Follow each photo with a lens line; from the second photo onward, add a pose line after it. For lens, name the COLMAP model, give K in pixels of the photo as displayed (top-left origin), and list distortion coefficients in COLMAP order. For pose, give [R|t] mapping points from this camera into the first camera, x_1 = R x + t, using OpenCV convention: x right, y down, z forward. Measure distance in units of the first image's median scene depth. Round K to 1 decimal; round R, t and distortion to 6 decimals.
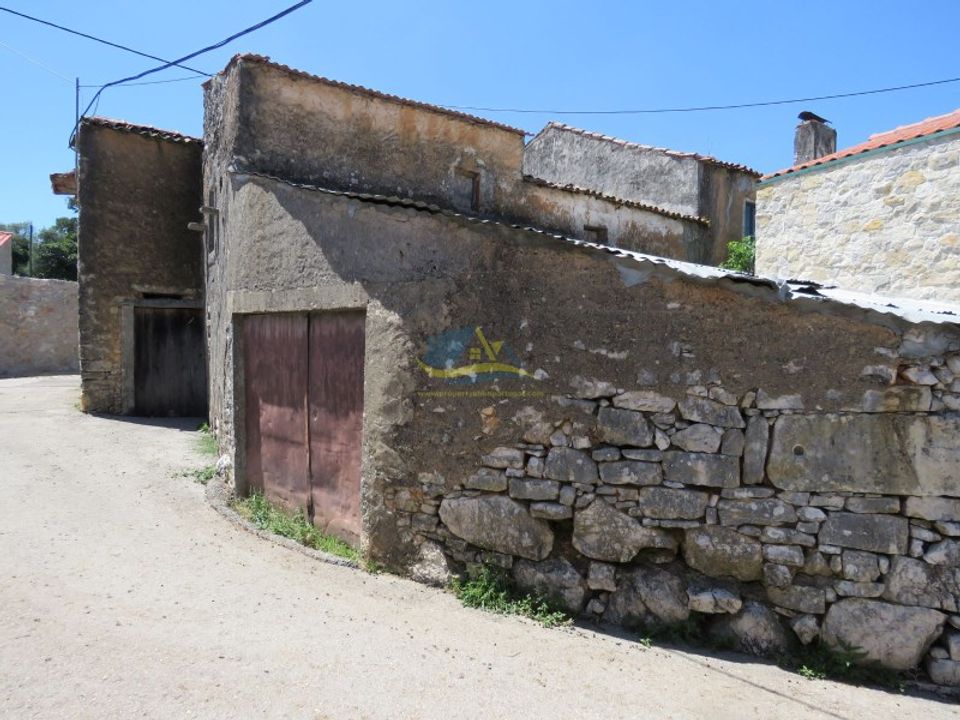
lens RADIAL K [[606.3, 0, 475.9], [0, 606.3, 353.6], [0, 0, 1]] dist [-0.006384, -0.000050]
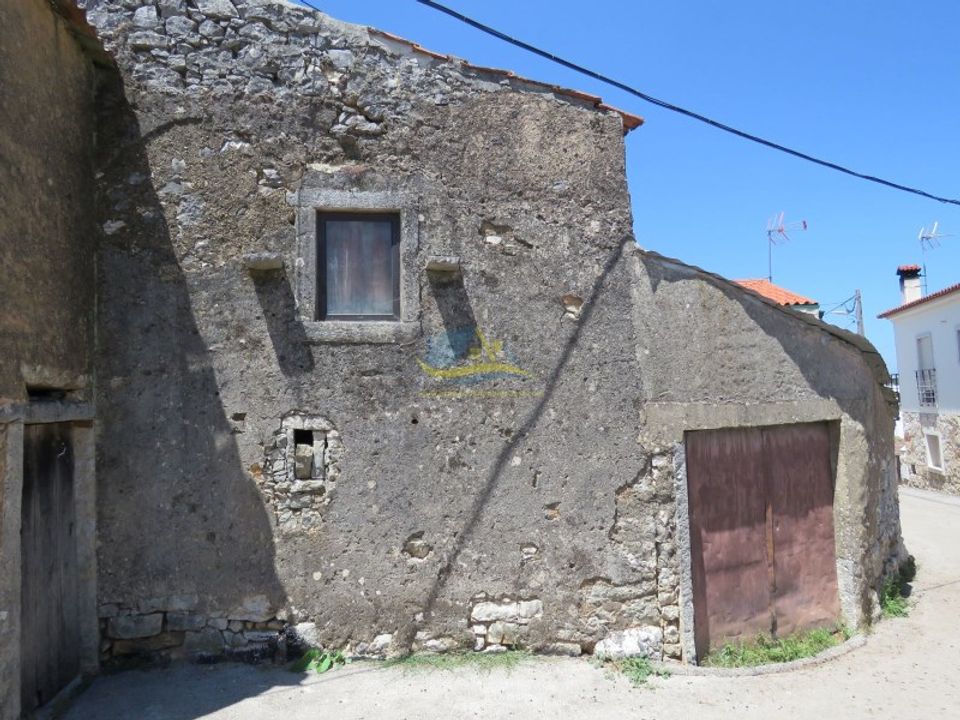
lens RADIAL K [[606.3, 0, 476.5], [0, 606.3, 366.9], [0, 0, 1]] dist [-0.006384, -0.000050]
pose [[0.363352, 0.042792, 0.930669, -1.439346], [0.066248, 0.995229, -0.071625, -0.127921], [-0.929294, 0.087680, 0.358783, 1.101049]]
